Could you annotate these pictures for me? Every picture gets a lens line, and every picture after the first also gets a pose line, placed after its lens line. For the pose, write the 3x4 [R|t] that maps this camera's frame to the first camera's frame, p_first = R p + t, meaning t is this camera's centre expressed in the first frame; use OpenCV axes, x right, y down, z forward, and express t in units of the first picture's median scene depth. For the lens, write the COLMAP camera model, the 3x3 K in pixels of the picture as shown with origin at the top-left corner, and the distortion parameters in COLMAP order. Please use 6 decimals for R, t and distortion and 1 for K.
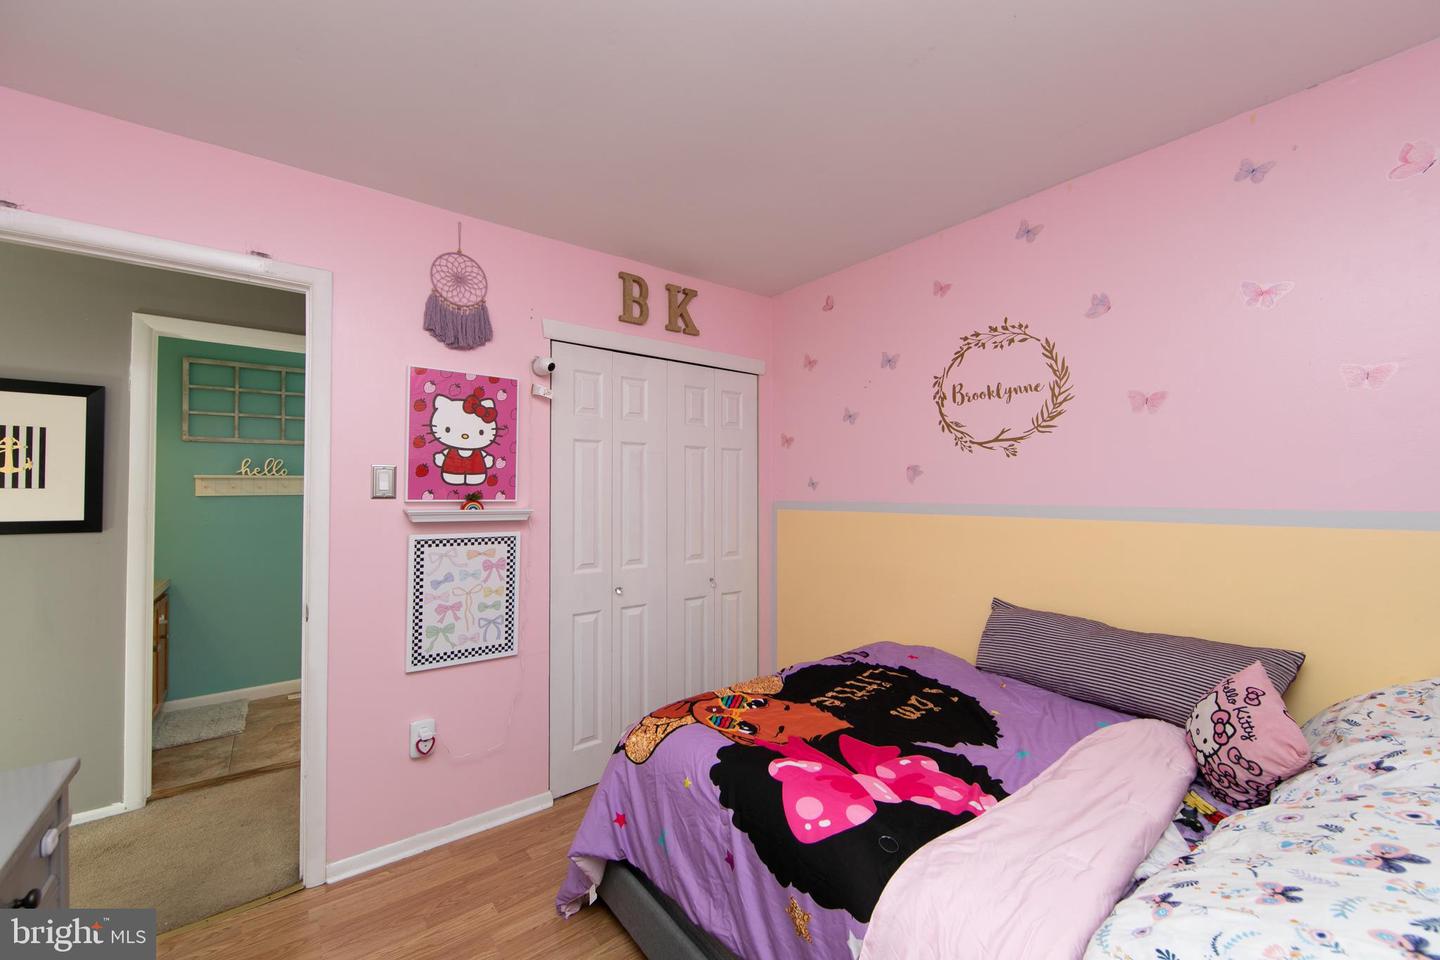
lens RADIAL K [[578.6, 0, 729.5], [0, 578.6, 477.7], [0, 0, 1]] dist [-0.002544, -0.001163]
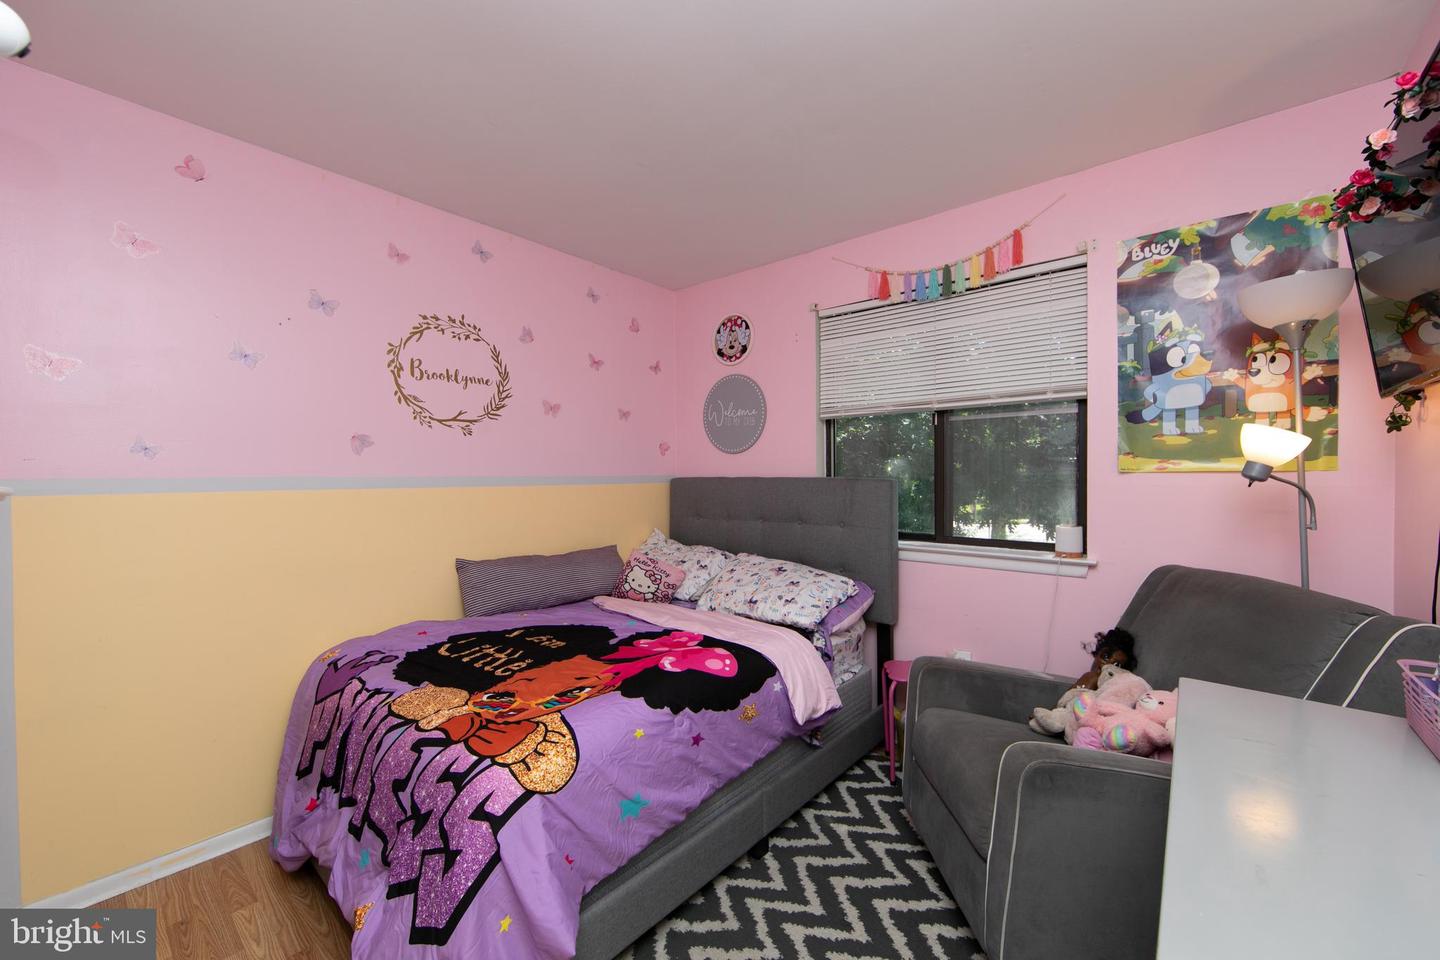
lens RADIAL K [[578.6, 0, 726.2], [0, 578.6, 480.0], [0, 0, 1]] dist [-0.002544, -0.001163]
pose [[-0.219785, -0.002129, 0.975546, -0.799015], [-0.014562, 0.999893, -0.001099, 0.049151], [-0.975440, -0.014448, -0.219793, 0.768441]]
